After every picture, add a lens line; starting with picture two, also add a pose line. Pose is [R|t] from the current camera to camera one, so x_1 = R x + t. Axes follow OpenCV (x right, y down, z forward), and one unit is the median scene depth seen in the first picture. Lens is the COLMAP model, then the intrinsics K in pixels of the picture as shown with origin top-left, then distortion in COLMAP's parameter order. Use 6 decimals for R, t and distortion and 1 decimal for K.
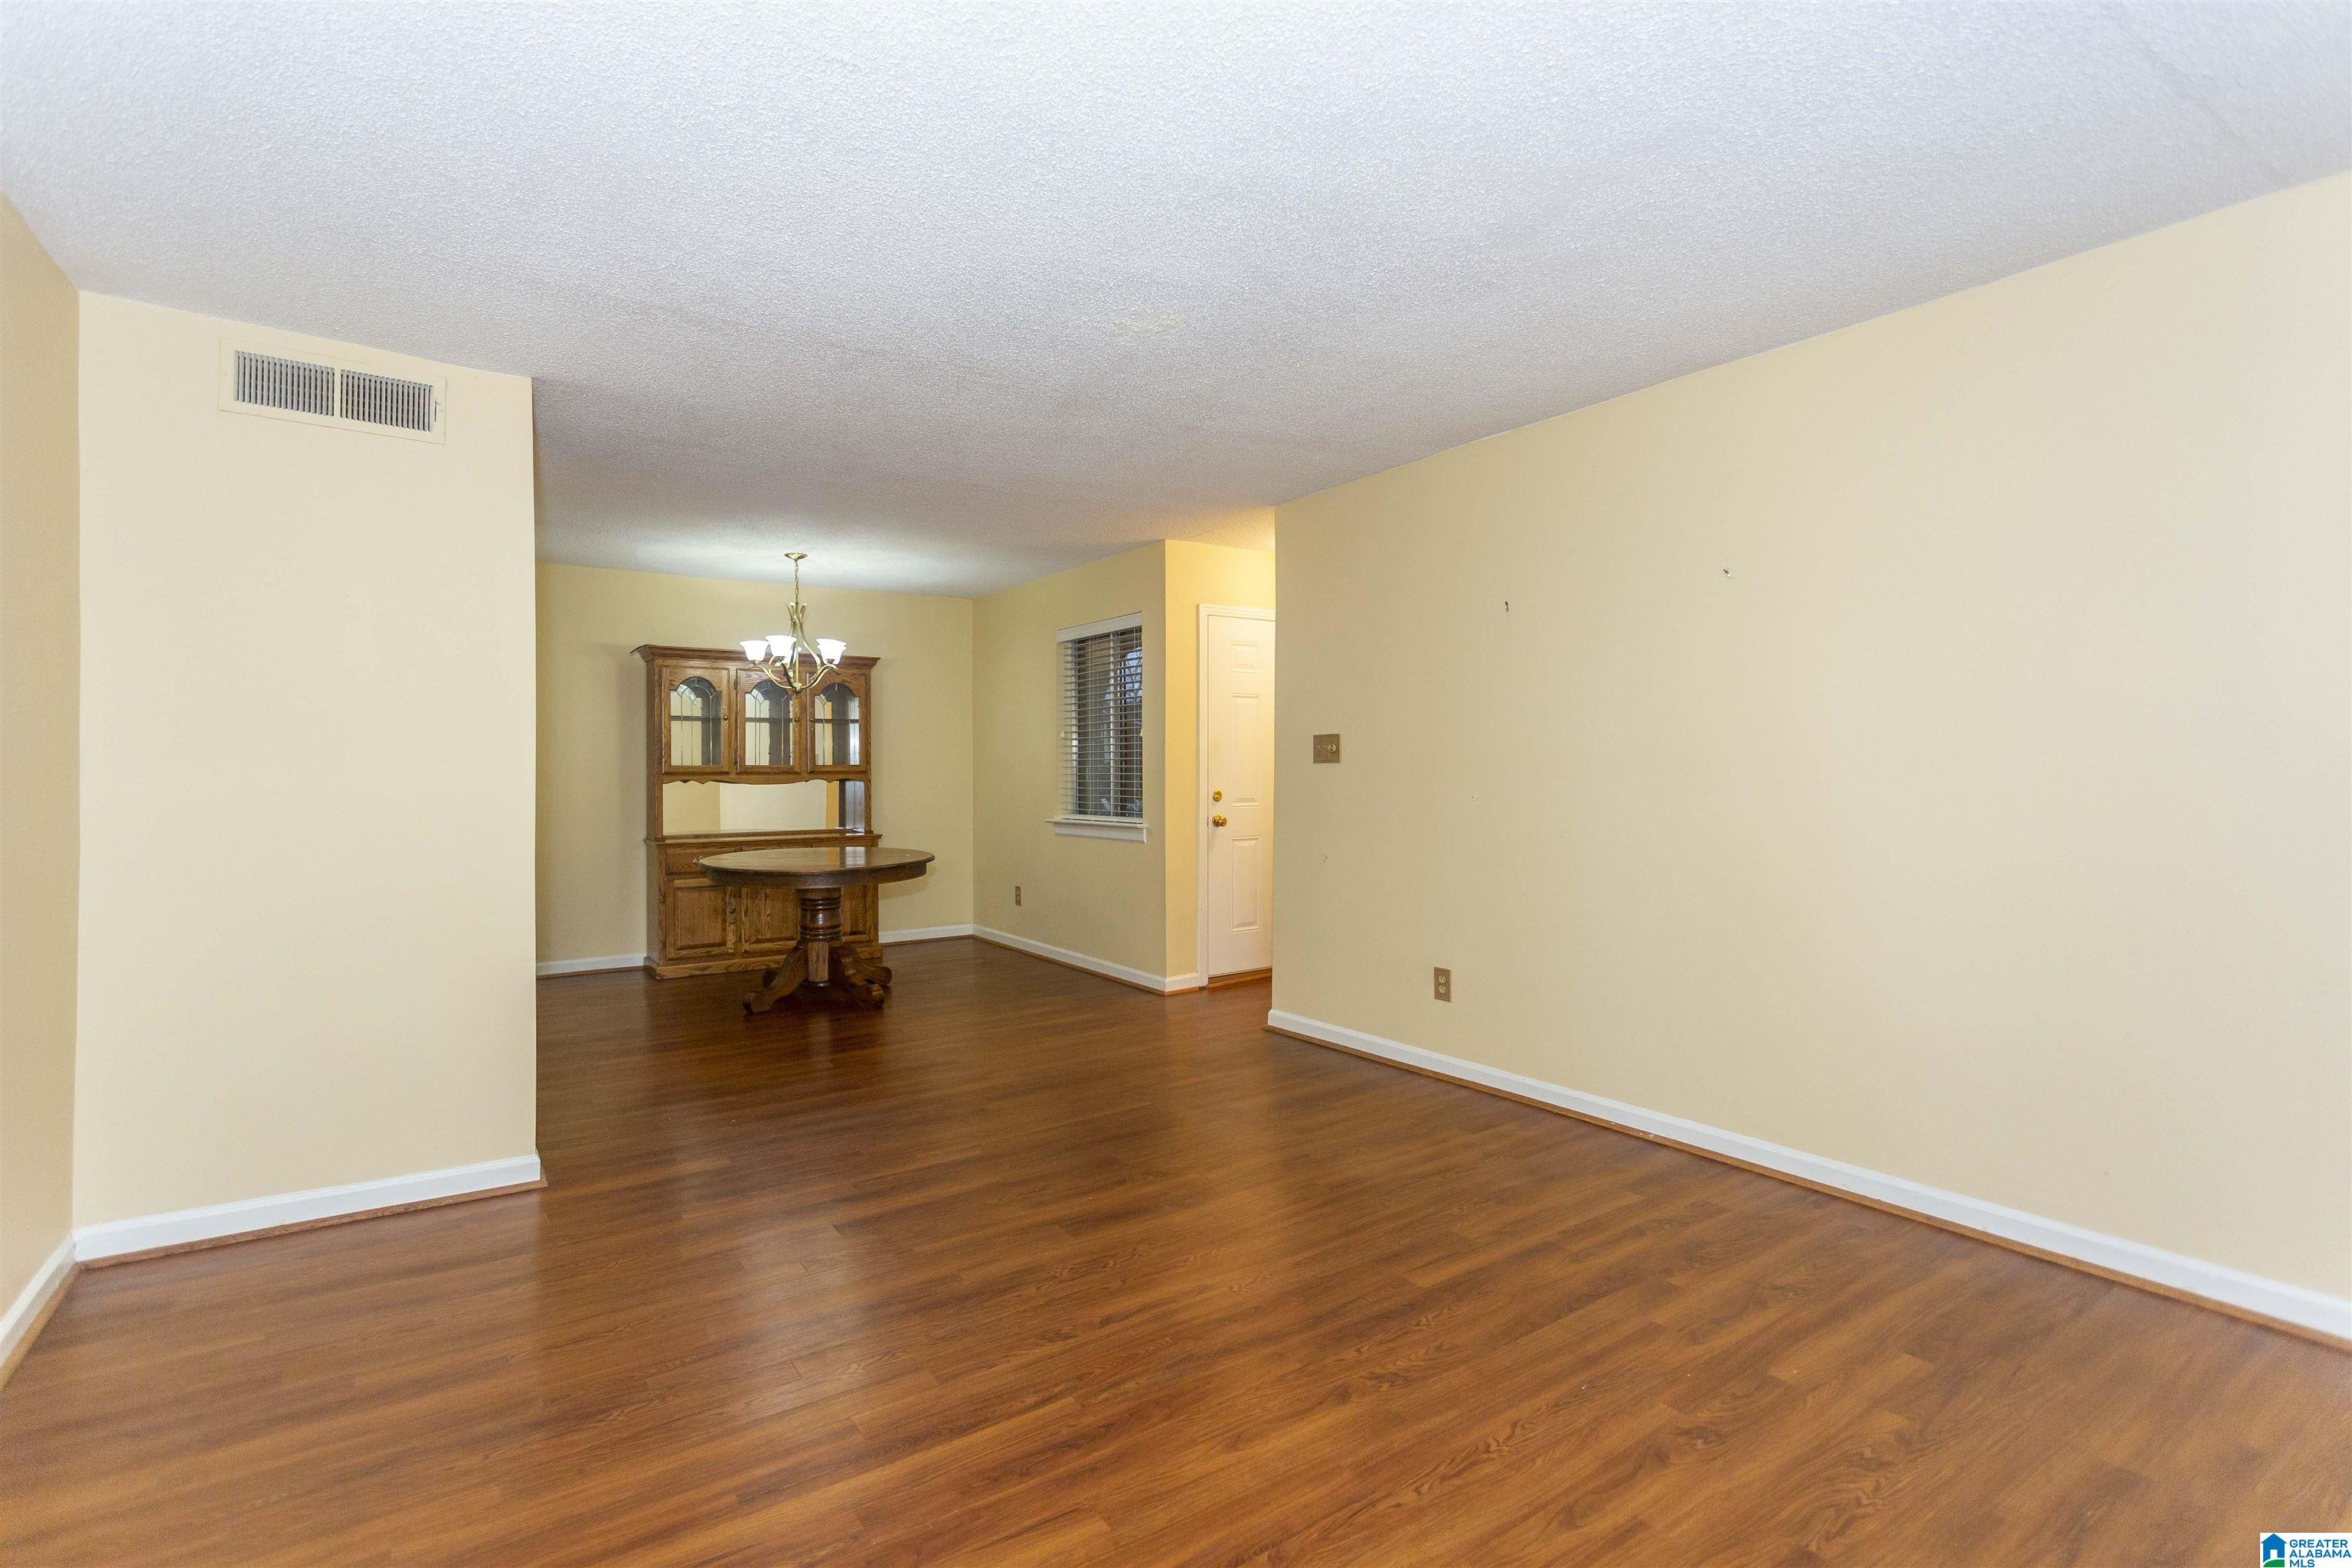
lens RADIAL K [[1107.6, 0, 1157.3], [0, 1107.6, 754.5], [0, 0, 1]] dist [0.004161, 0.000103]
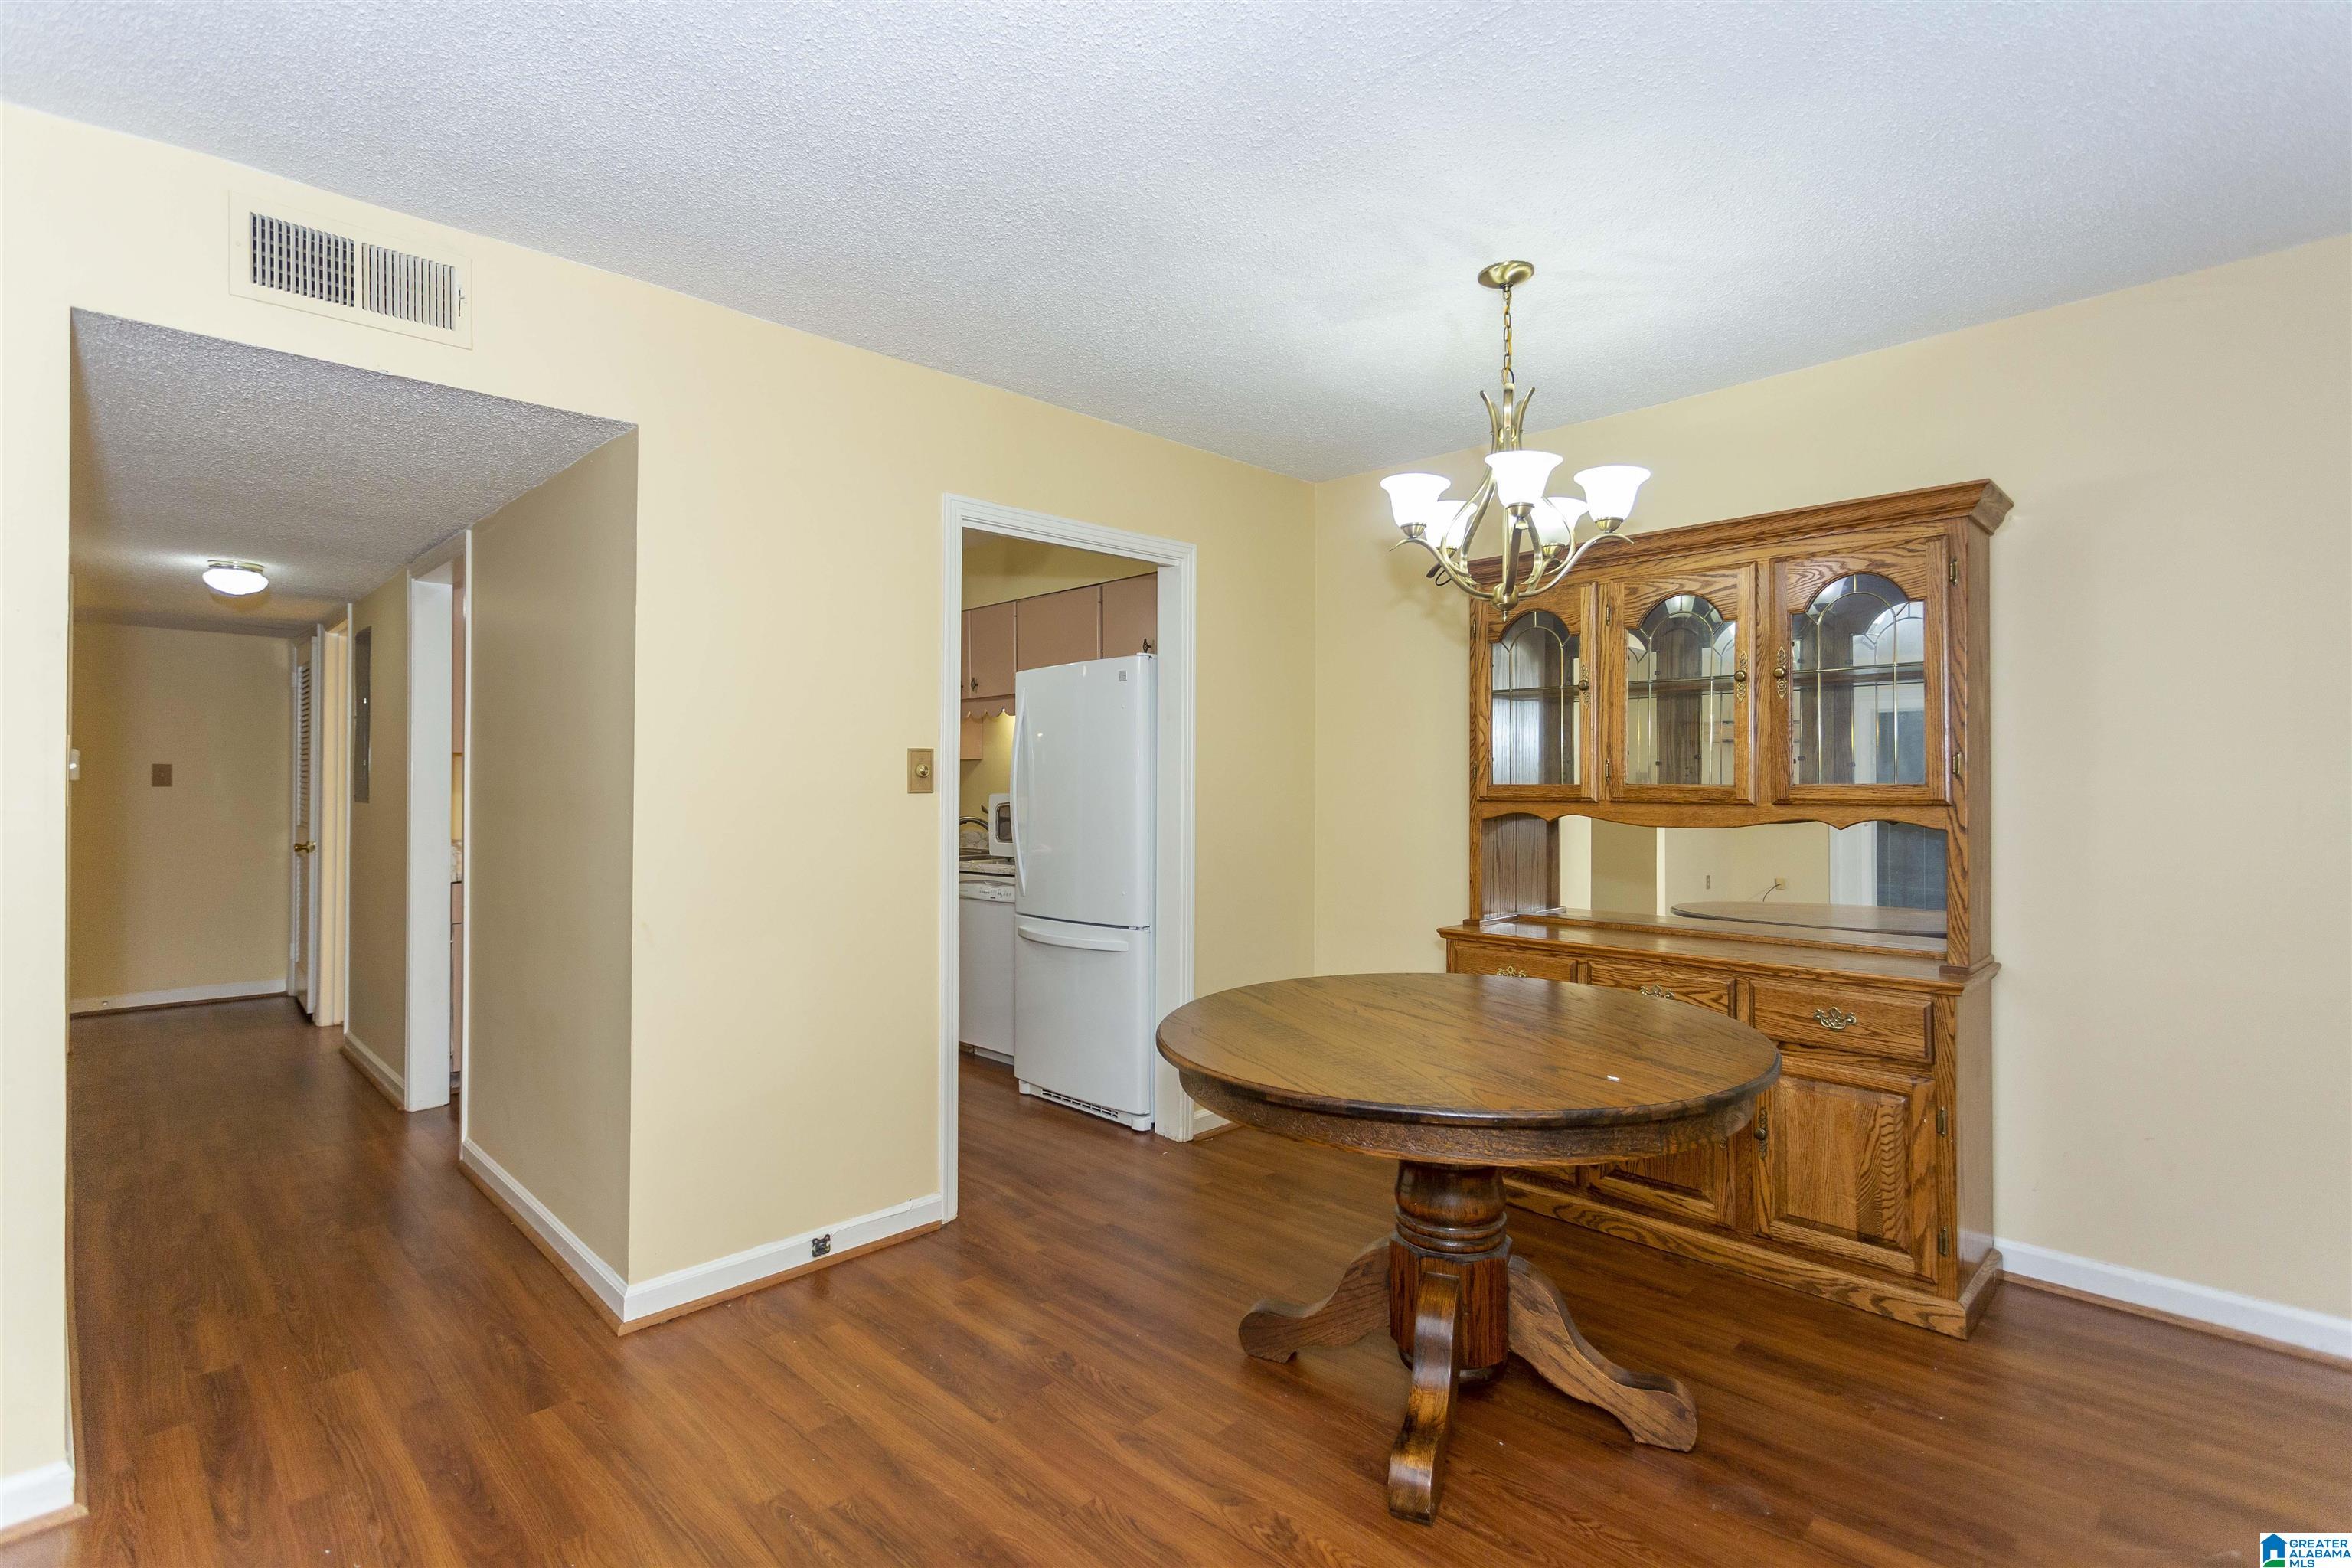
lens RADIAL K [[1107.6, 0, 1157.7], [0, 1107.6, 770.3], [0, 0, 1]] dist [0.004161, 0.000103]
pose [[0.185068, -0.007697, -0.982696, 0.104339], [0.009623, 0.999936, -0.006020, 0.009395], [0.982679, -0.008342, 0.185130, 1.518496]]
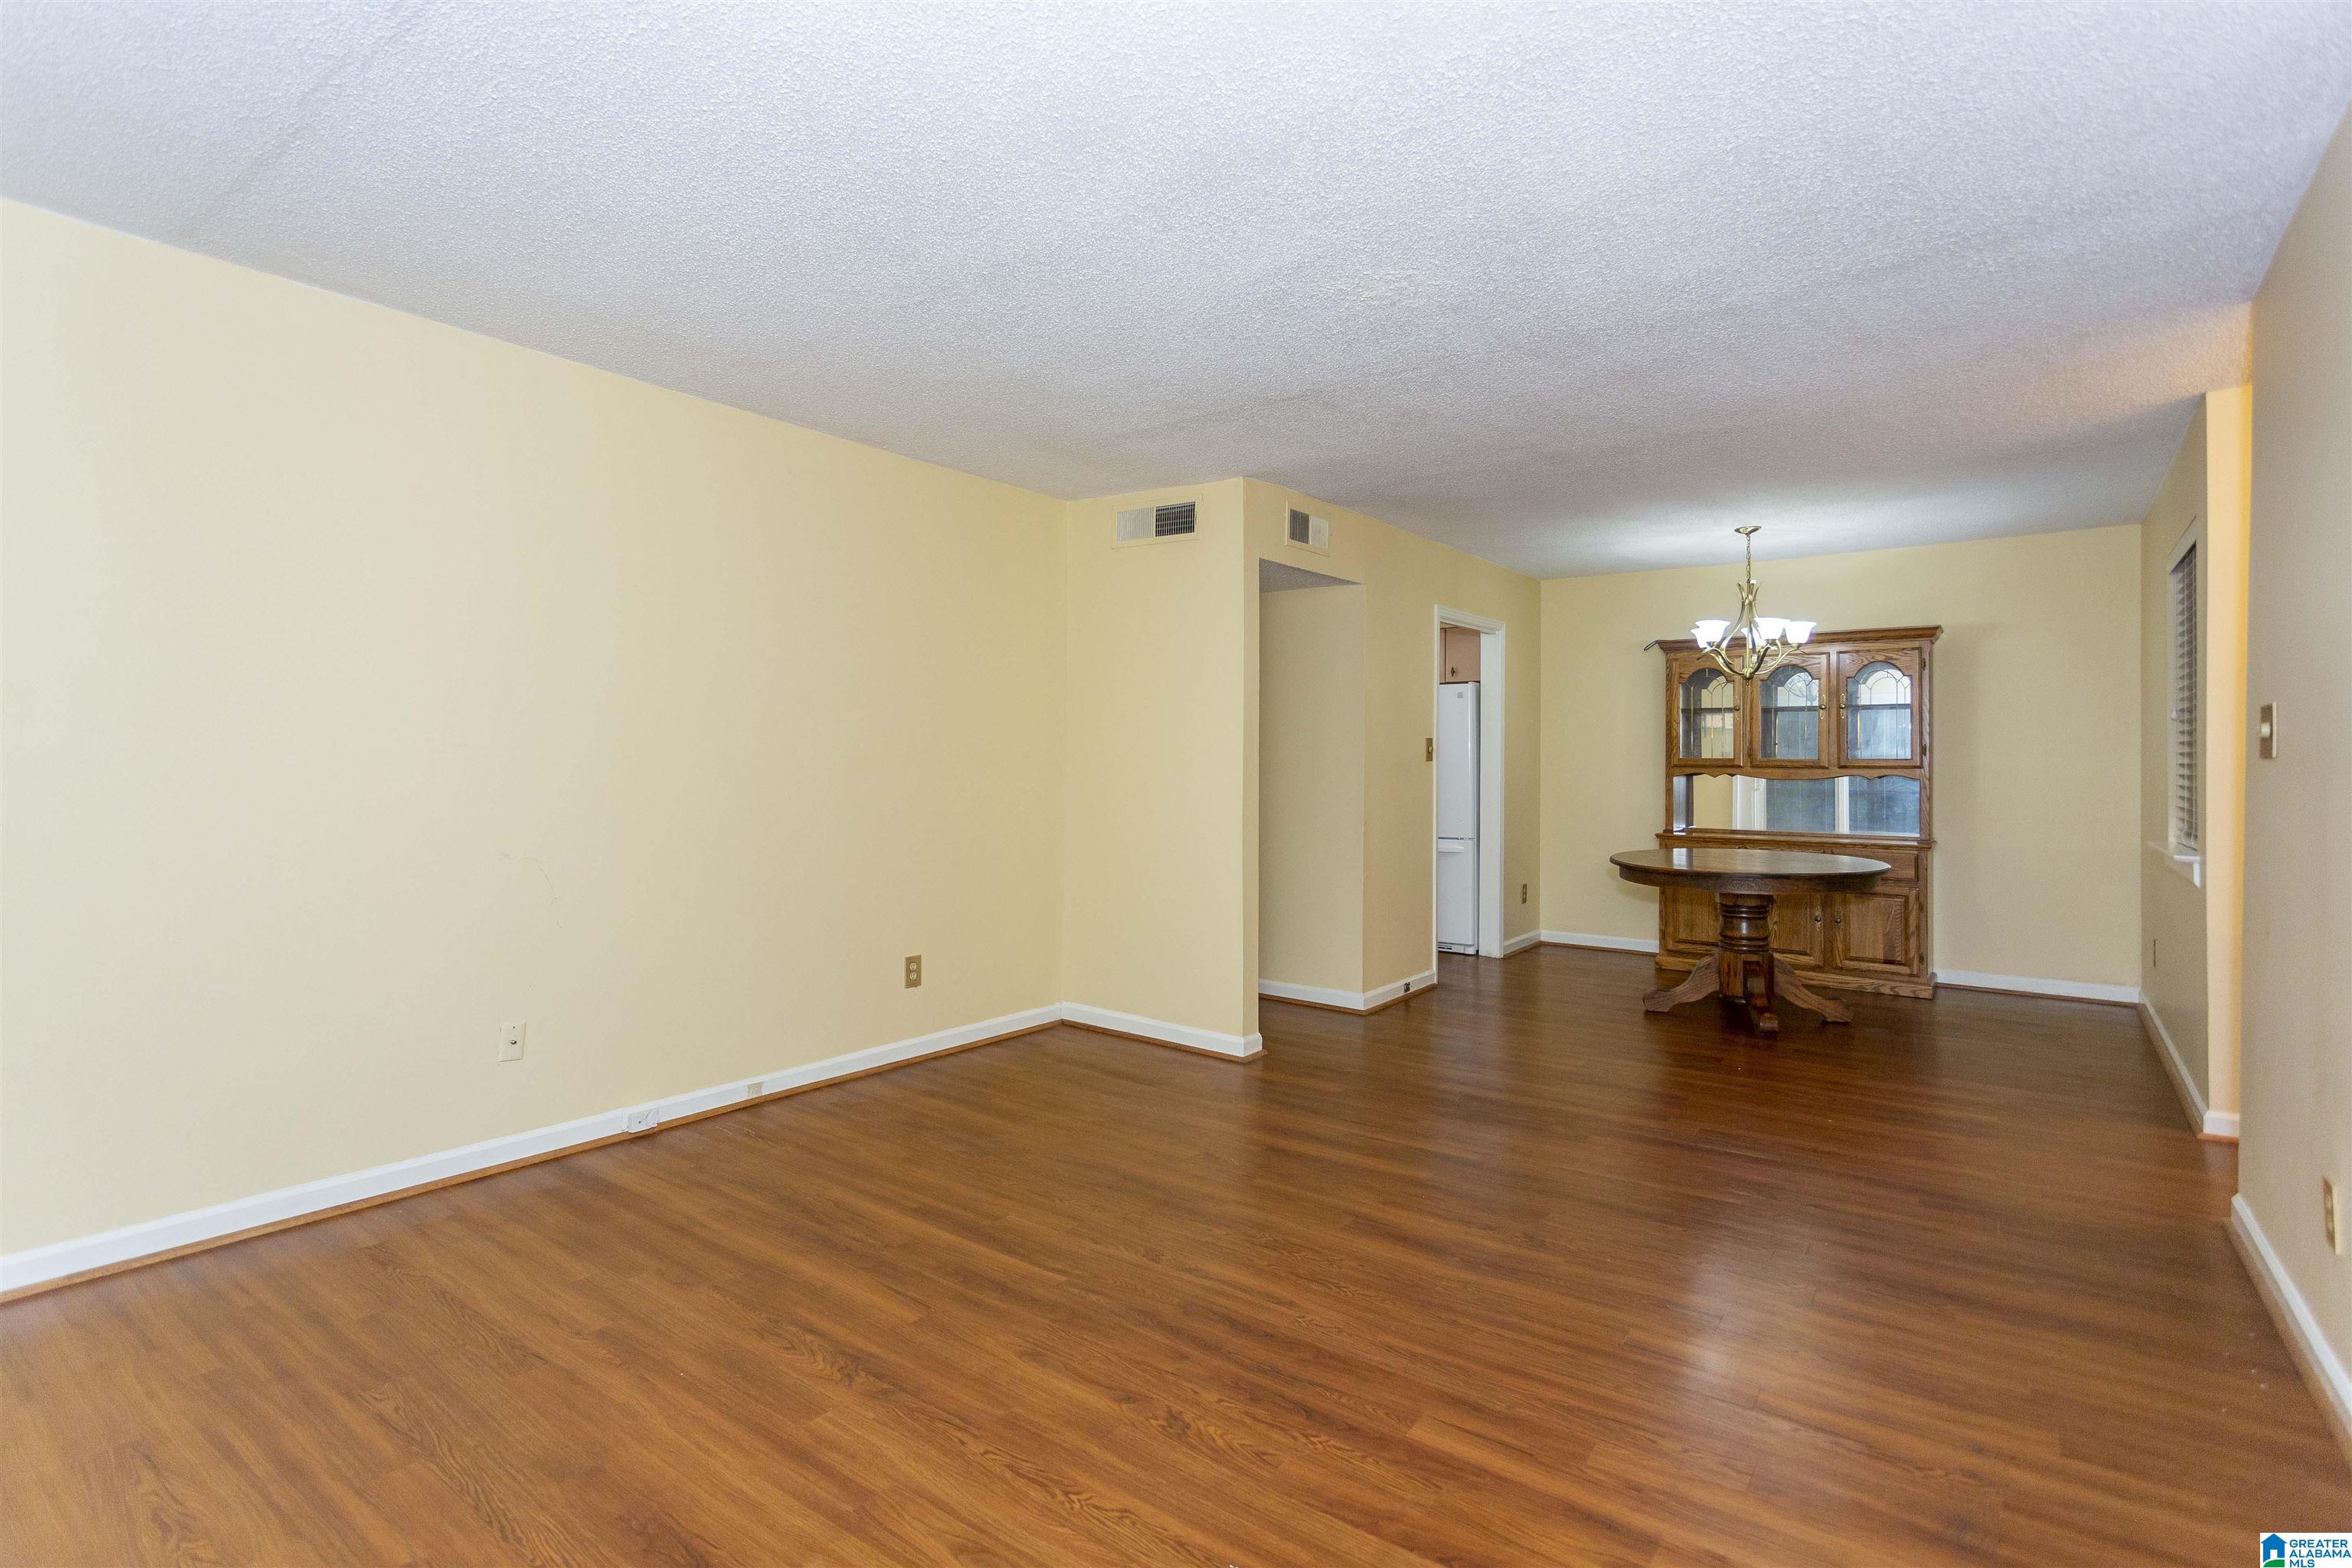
lens RADIAL K [[1107.6, 0, 1159.0], [0, 1107.6, 742.4], [0, 0, 1]] dist [0.004161, 0.000103]
pose [[0.322469, -0.008587, -0.946541, 0.731779], [0.003299, 0.999963, -0.007948, 0.003811], [0.946574, -0.000560, 0.322485, 0.468571]]
